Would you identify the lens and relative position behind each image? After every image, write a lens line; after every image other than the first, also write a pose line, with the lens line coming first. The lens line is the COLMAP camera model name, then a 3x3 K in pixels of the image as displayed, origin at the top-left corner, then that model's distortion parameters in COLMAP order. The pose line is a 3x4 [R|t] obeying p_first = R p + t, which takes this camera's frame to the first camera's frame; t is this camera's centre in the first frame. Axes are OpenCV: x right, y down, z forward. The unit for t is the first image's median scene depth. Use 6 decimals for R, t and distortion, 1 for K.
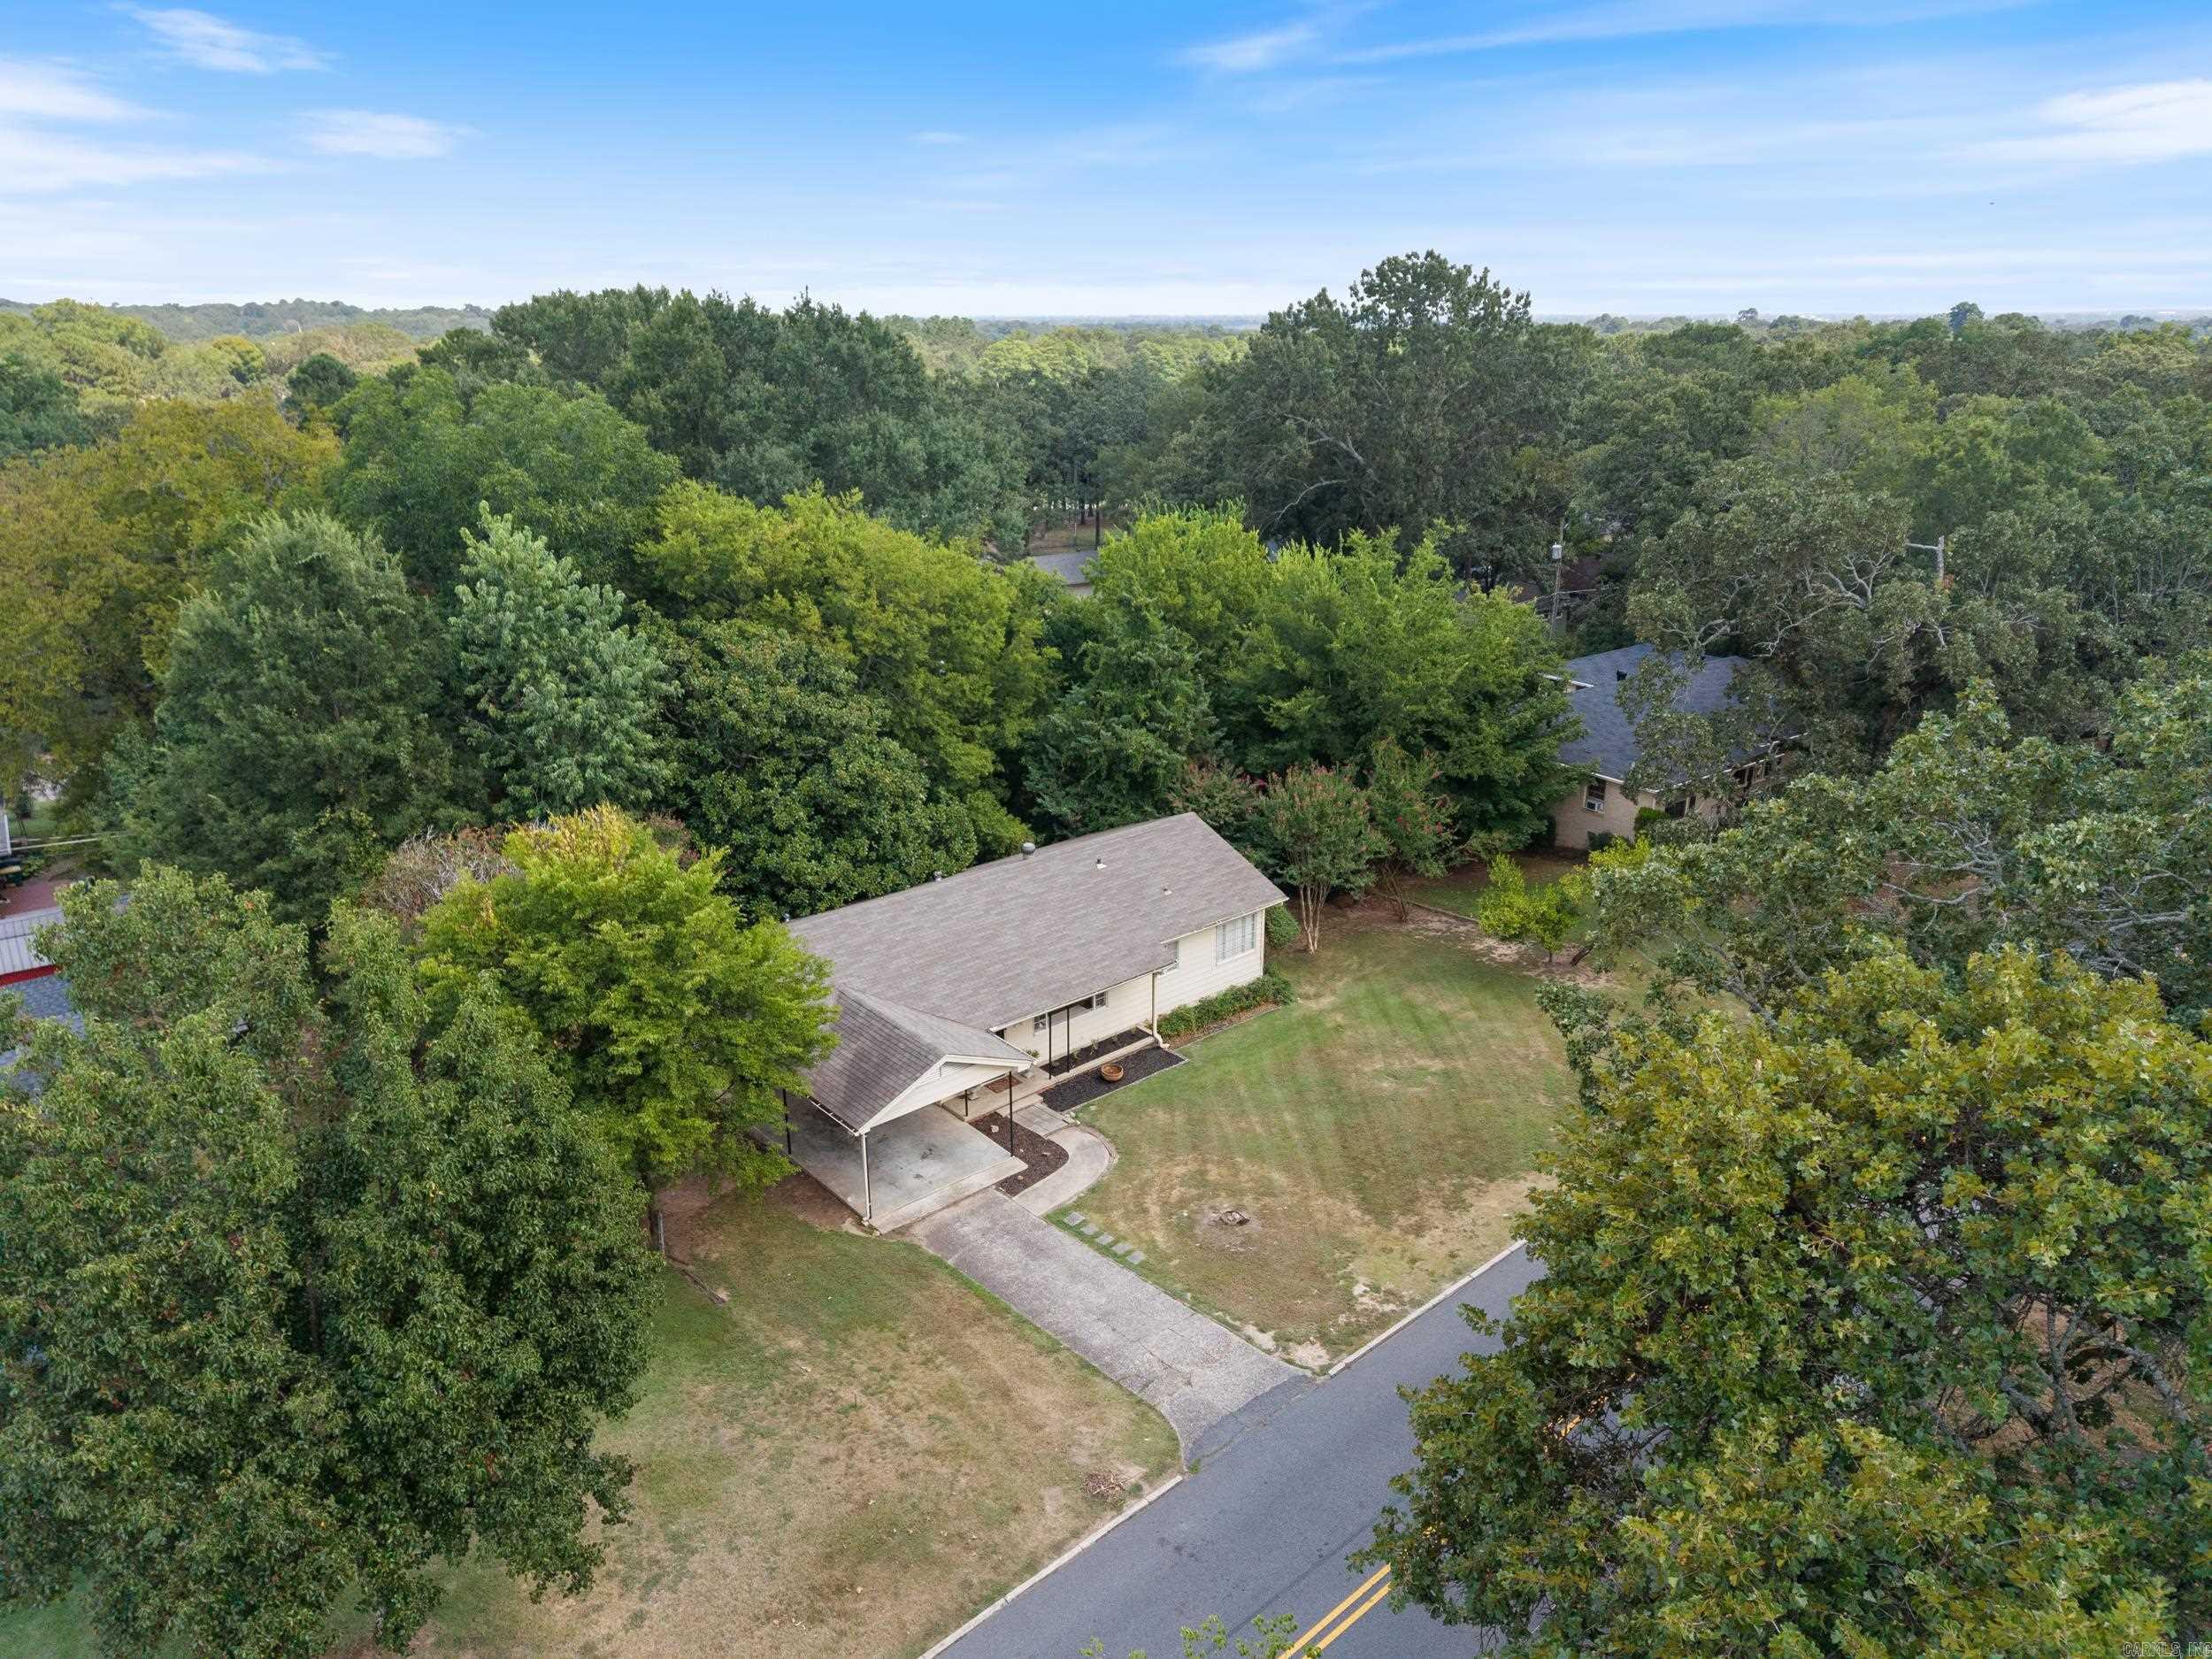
lens RADIAL K [[1504.6, 0, 1135.9], [0, 1504.6, 818.3], [0, 0, 1]] dist [0.058881, -0.050667]
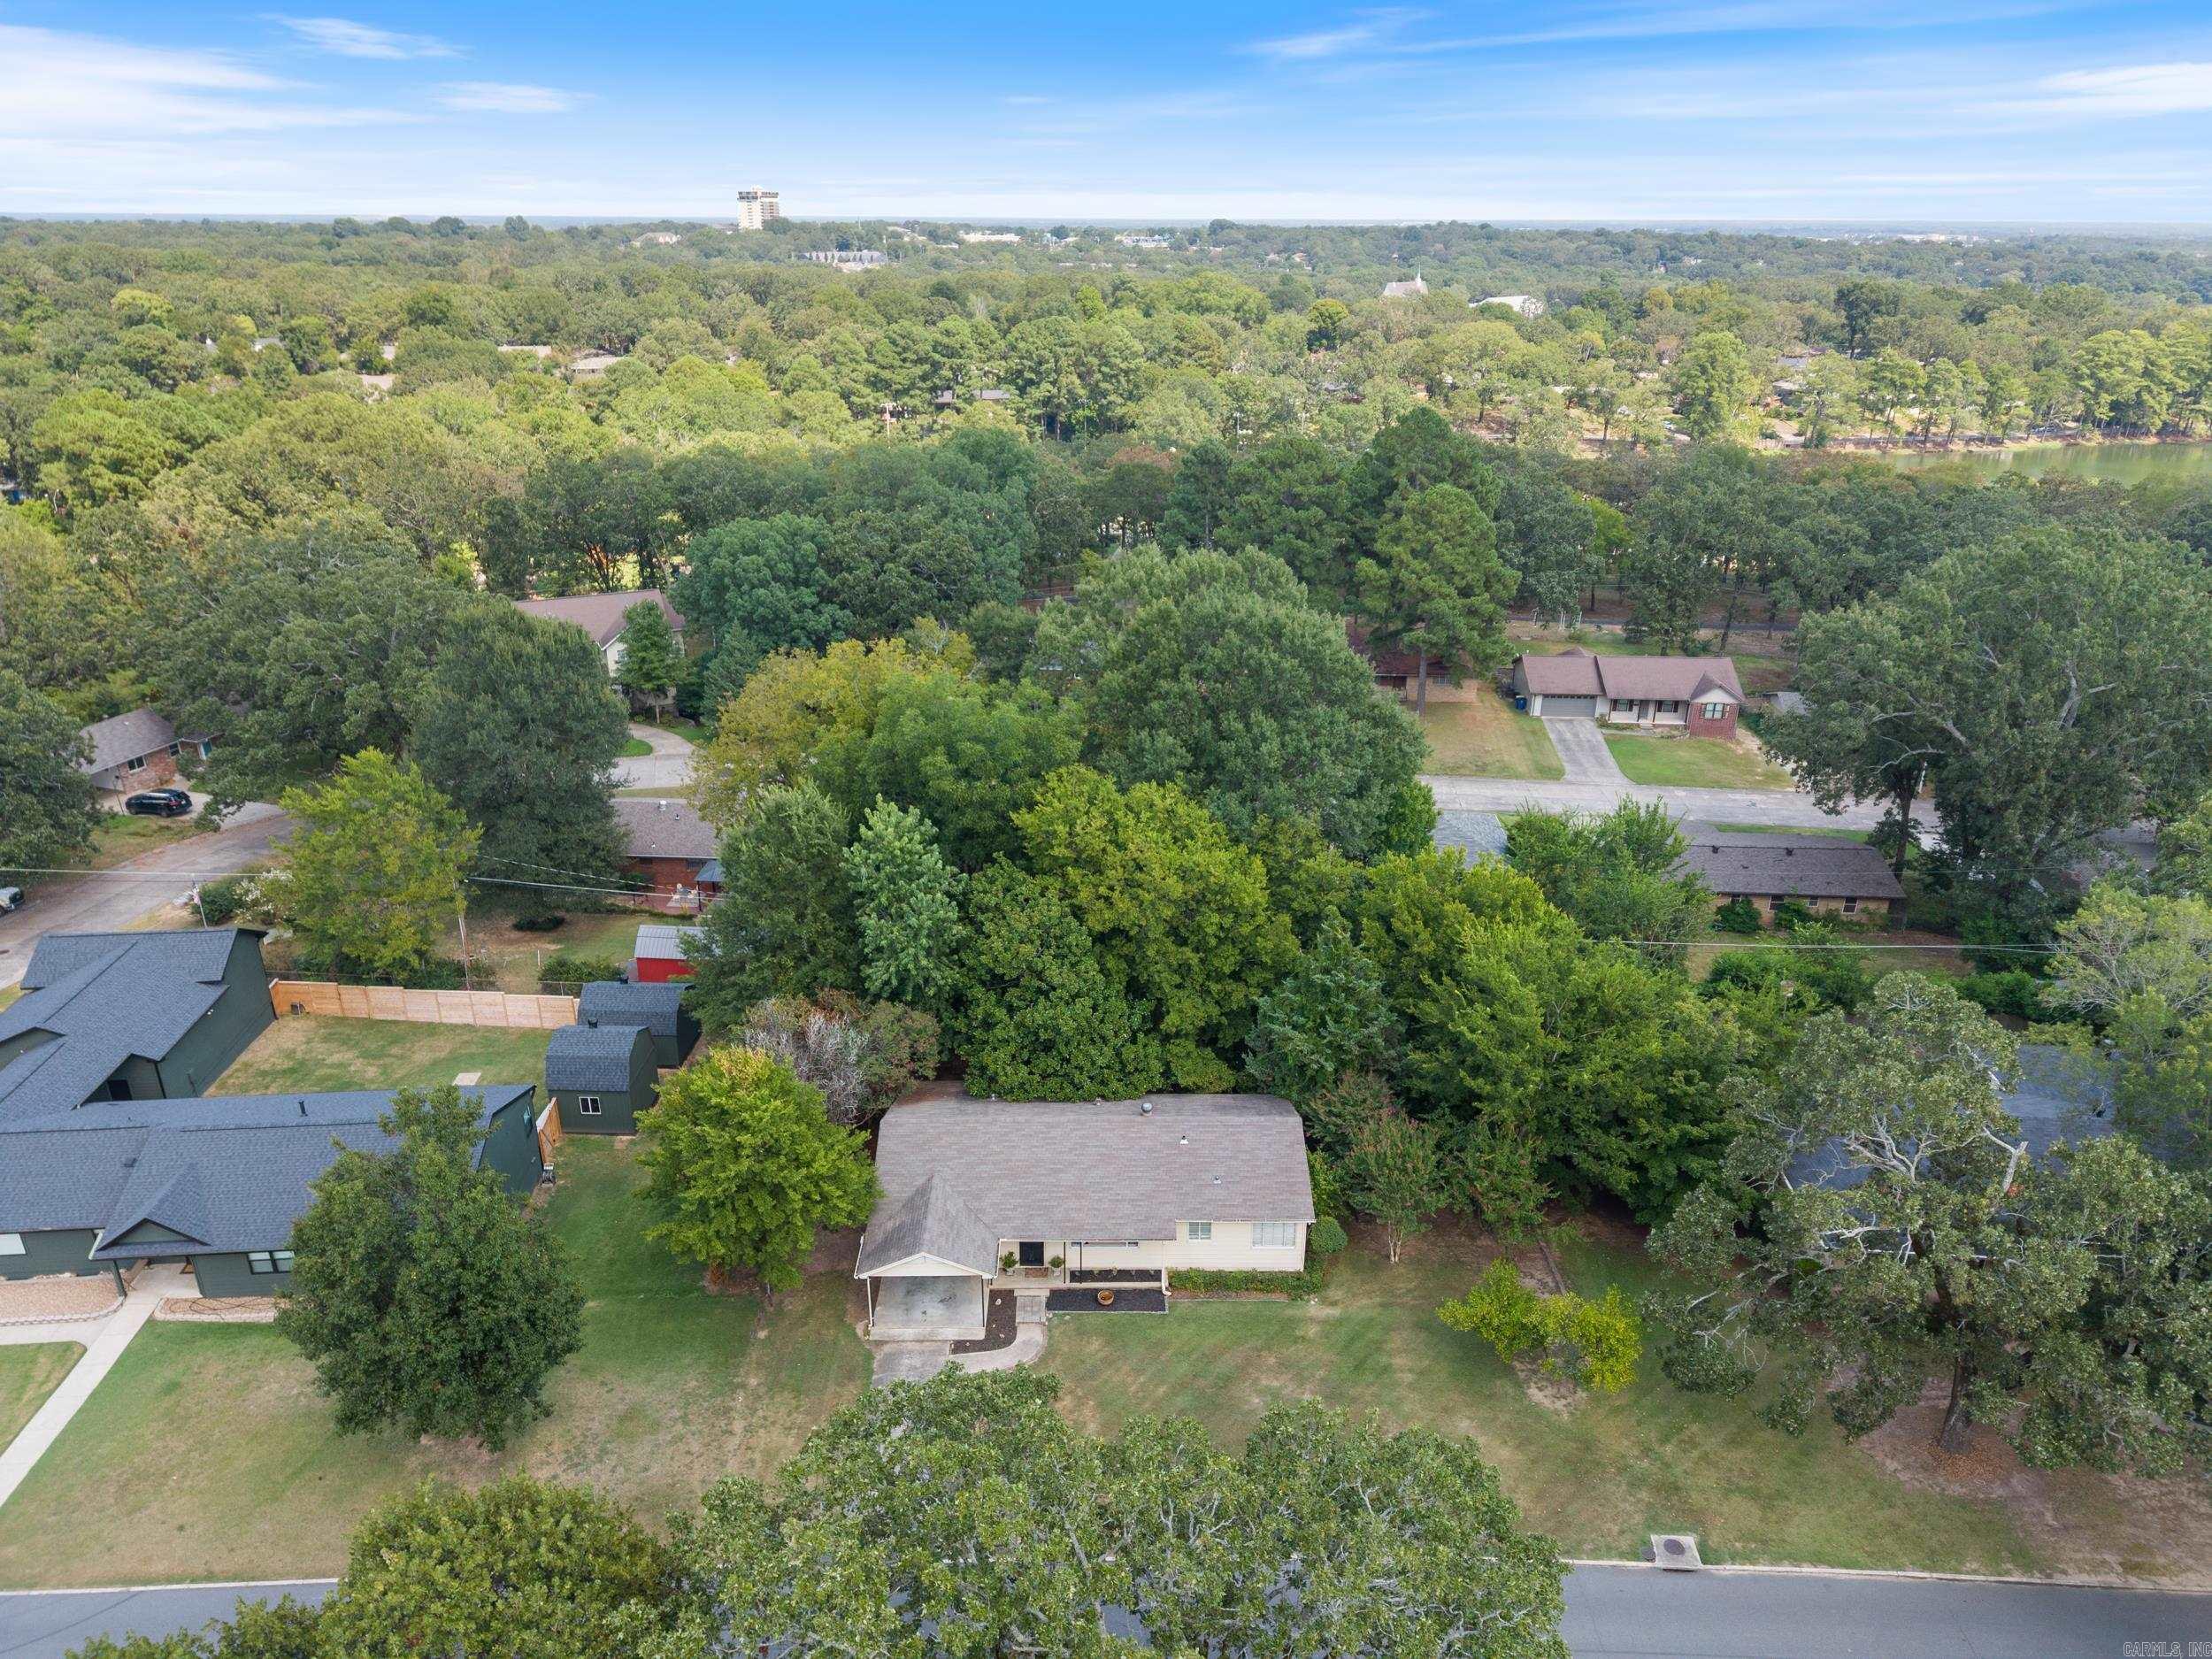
lens RADIAL K [[1554.5, 0, 1100.4], [0, 1554.5, 794.7], [0, 0, 1]] dist [0.051083, -0.046596]
pose [[0.752865, 0.242776, -0.611763, 0.762342], [-0.214557, 0.969238, 0.120594, -0.460427], [0.622221, 0.040467, 0.781795, -0.145503]]
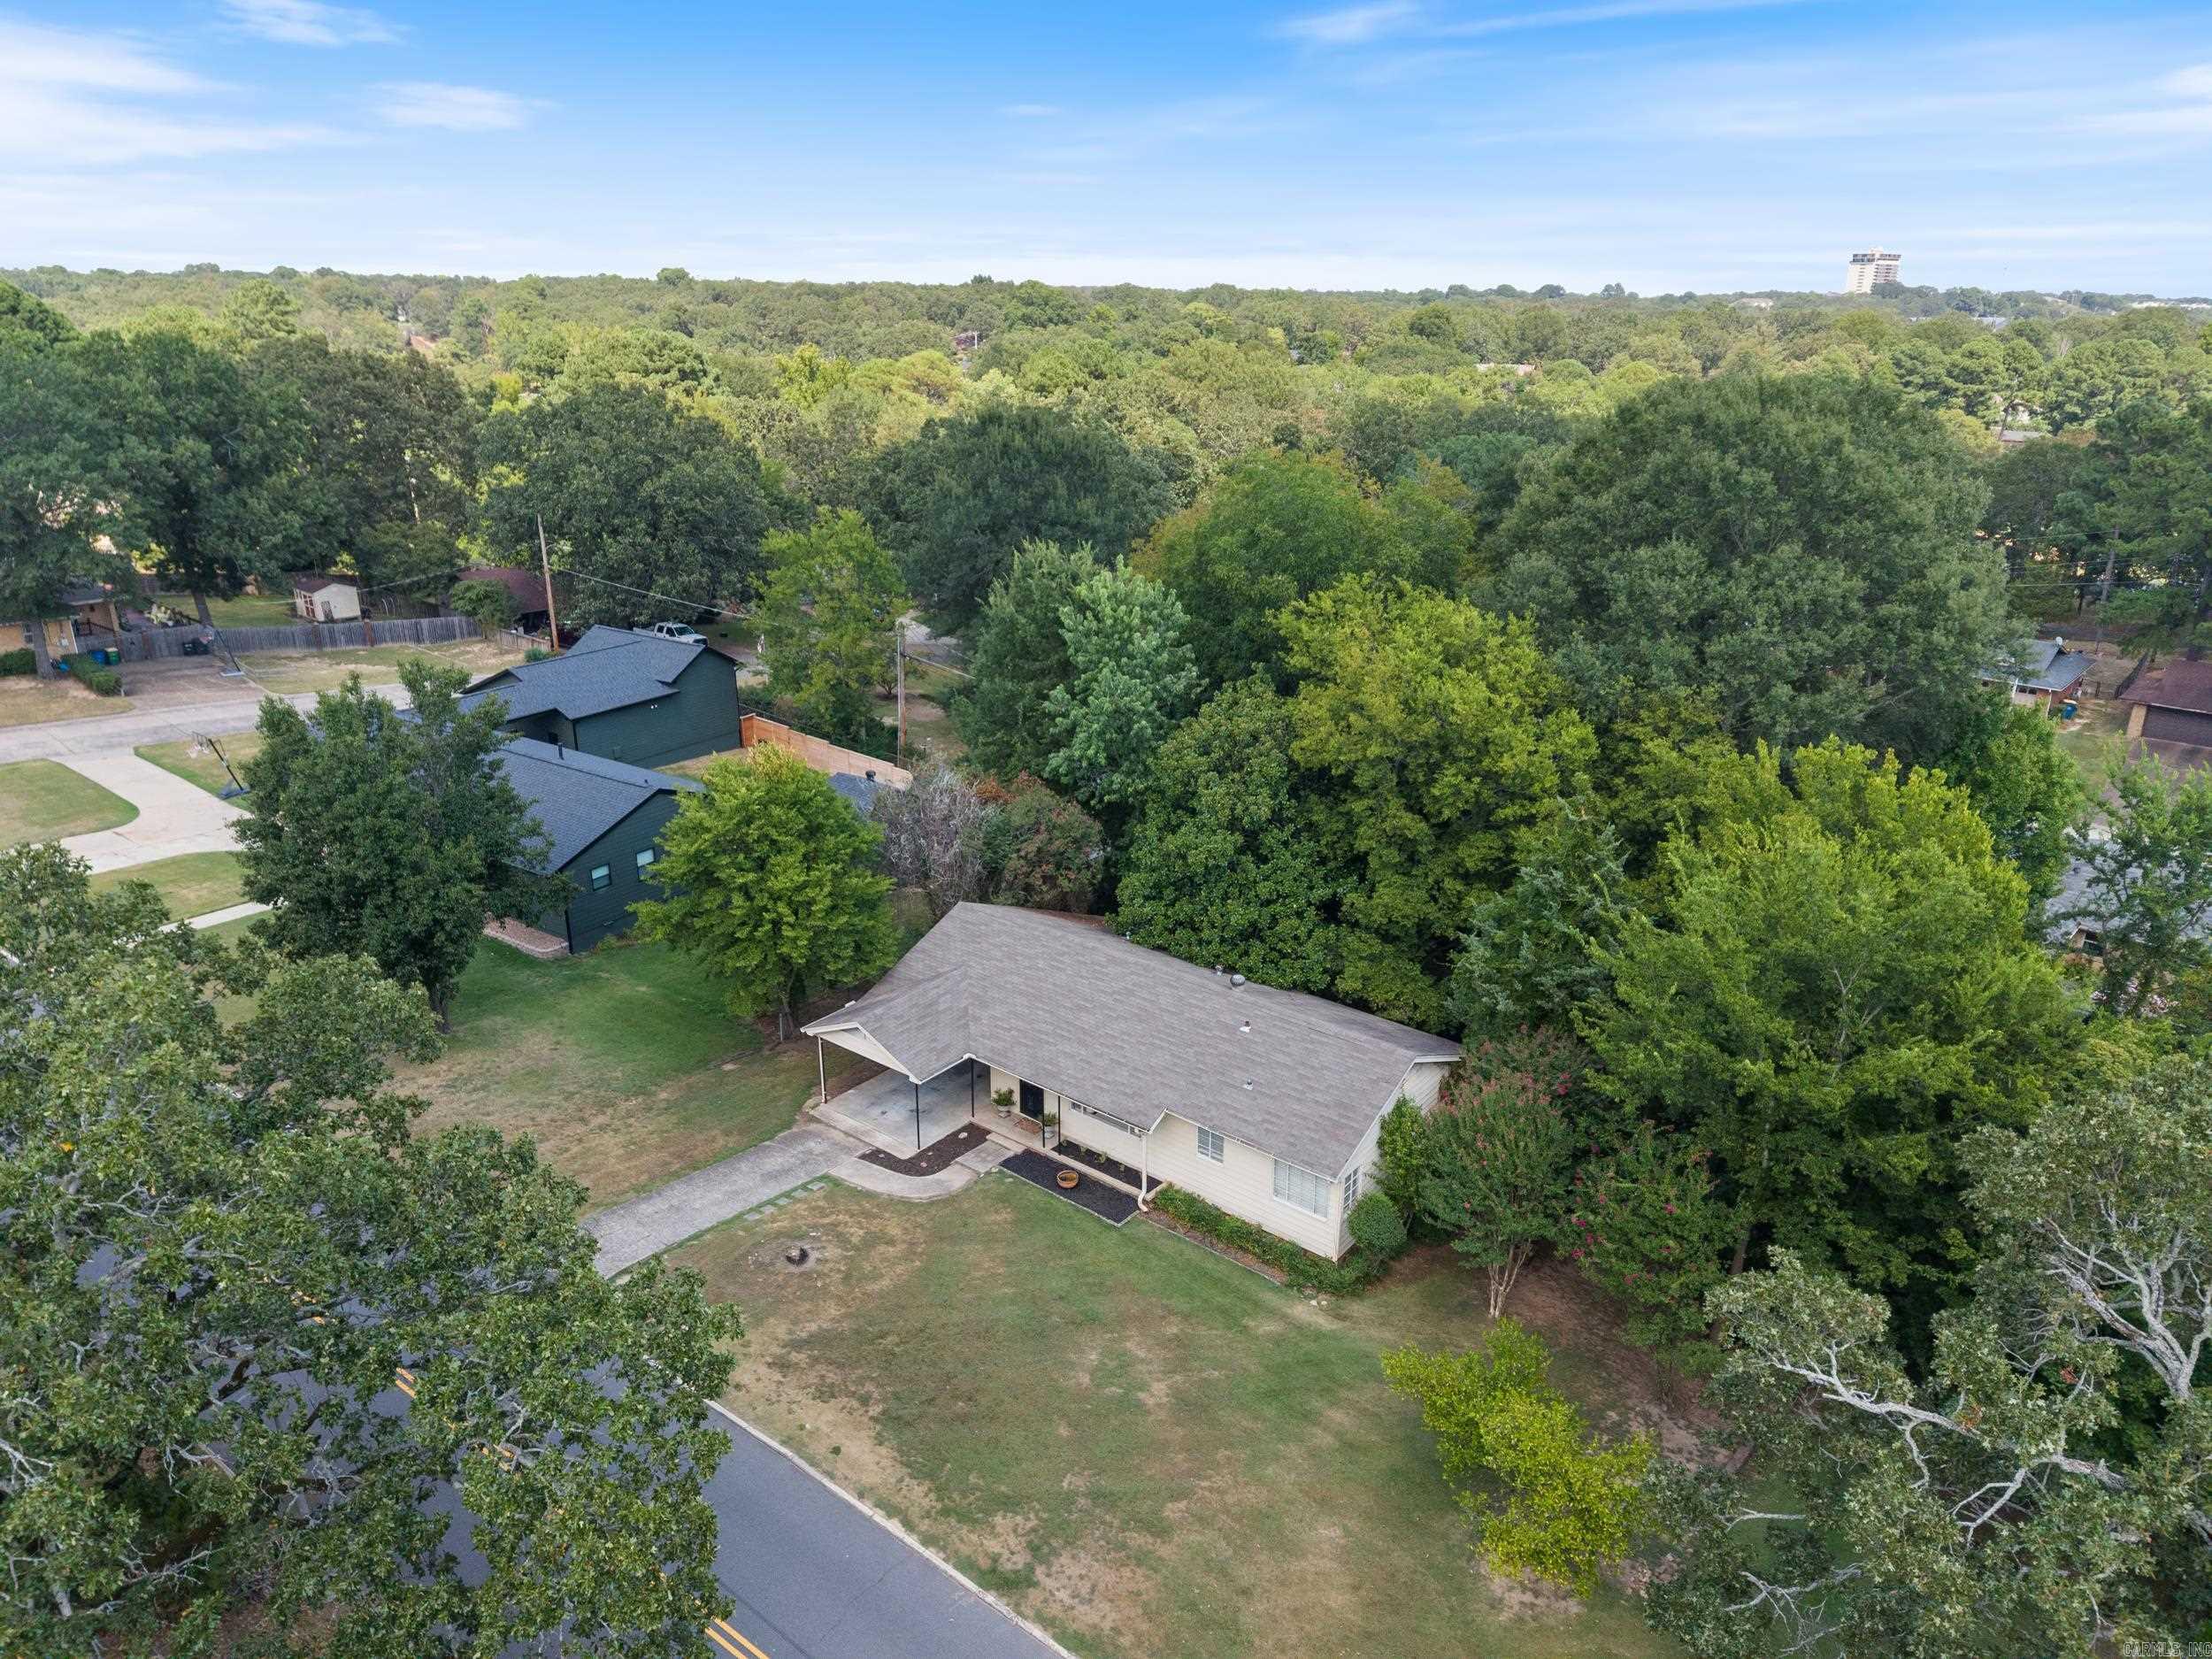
lens RADIAL K [[1504.6, 0, 1135.9], [0, 1504.6, 818.3], [0, 0, 1]] dist [0.058881, -0.050667]
pose [[0.164921, 0.319797, -0.933022, 0.902143], [-0.321602, 0.911711, 0.255646, -0.345792], [0.932402, 0.257901, 0.253208, 0.733926]]
